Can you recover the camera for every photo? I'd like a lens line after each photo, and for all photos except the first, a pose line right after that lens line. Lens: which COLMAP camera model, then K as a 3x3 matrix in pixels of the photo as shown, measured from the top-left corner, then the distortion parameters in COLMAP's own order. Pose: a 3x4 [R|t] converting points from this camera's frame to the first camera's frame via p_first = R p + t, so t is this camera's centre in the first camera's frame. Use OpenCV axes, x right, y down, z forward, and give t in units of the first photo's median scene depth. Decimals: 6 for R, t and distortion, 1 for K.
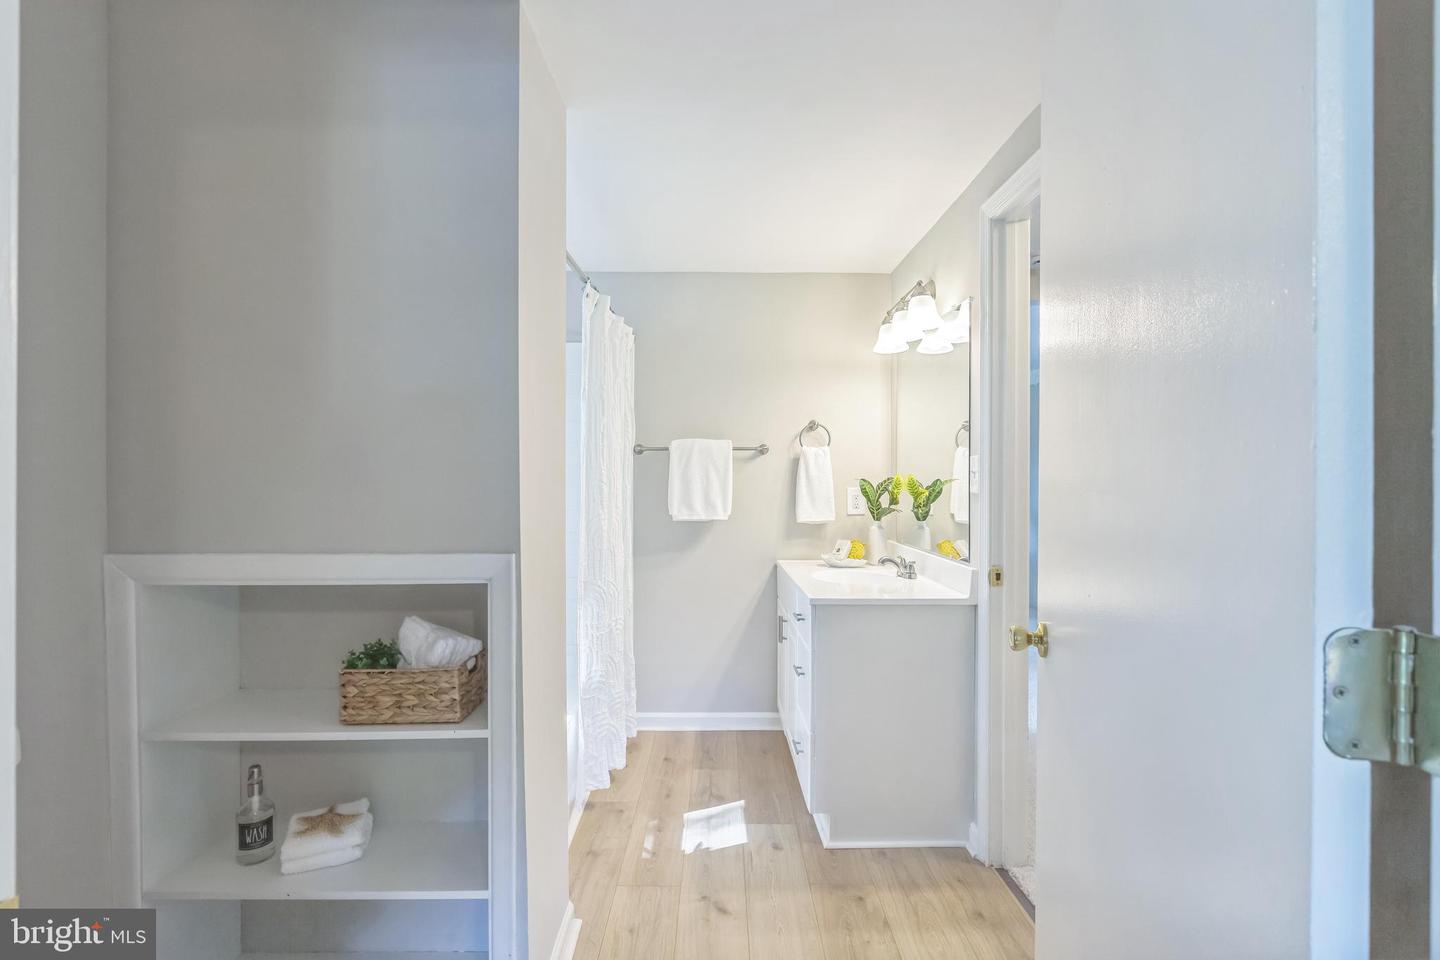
lens RADIAL K [[675.2, 0, 715.0], [0, 675.2, 480.1], [0, 0, 1]] dist [0.000494, 0.000253]
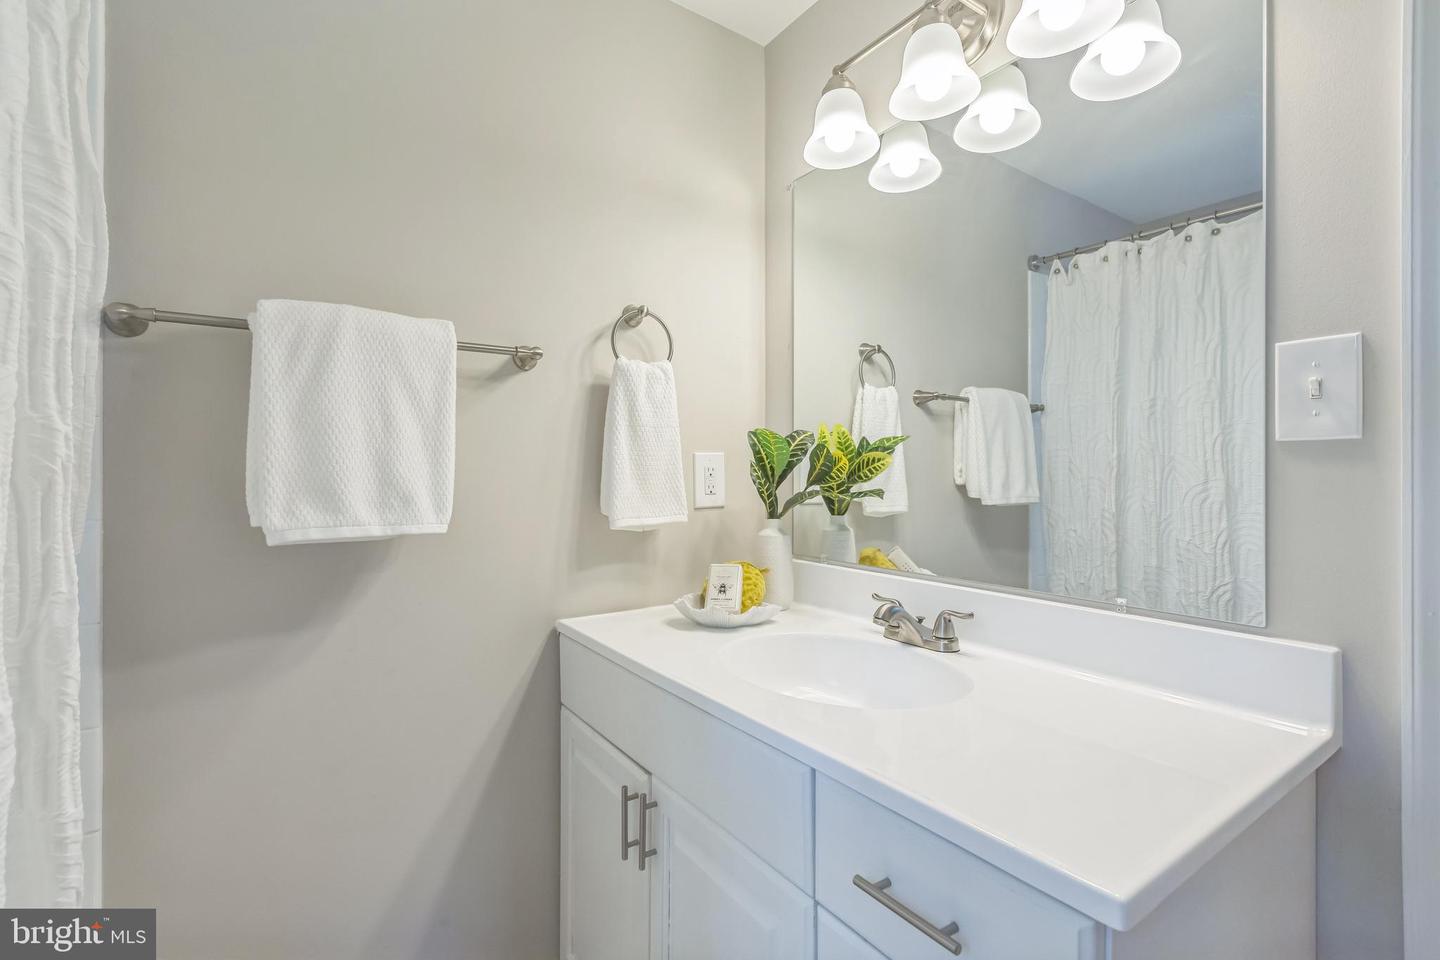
lens RADIAL K [[654.7, 0, 718.5], [0, 654.7, 473.0], [0, 0, 1]] dist [0.001909, 0.000553]
pose [[0.822753, -0.003231, 0.568390, -0.061451], [0.001348, 0.999992, 0.003733, 0.024392], [-0.568398, -0.002305, 0.822751, 0.611275]]
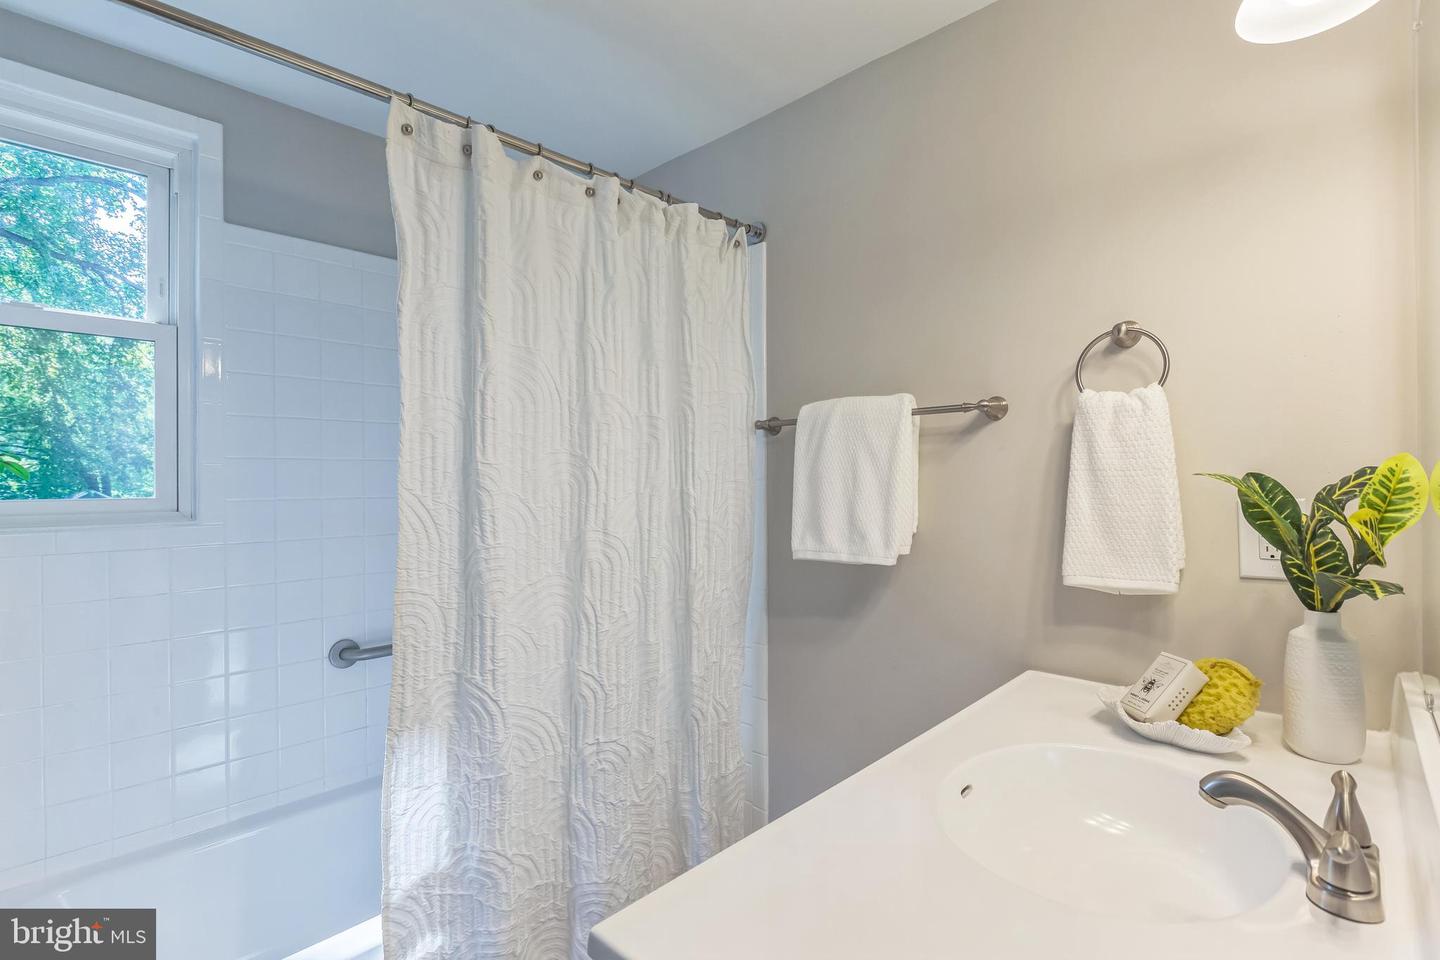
lens RADIAL K [[675.2, 0, 715.0], [0, 675.2, 480.1], [0, 0, 1]] dist [0.000494, 0.000253]
pose [[0.725711, -0.004169, -0.687988, 0.244516], [0.006780, 0.999976, 0.001093, -0.001351], [0.687967, -0.005458, 0.725722, 0.571228]]
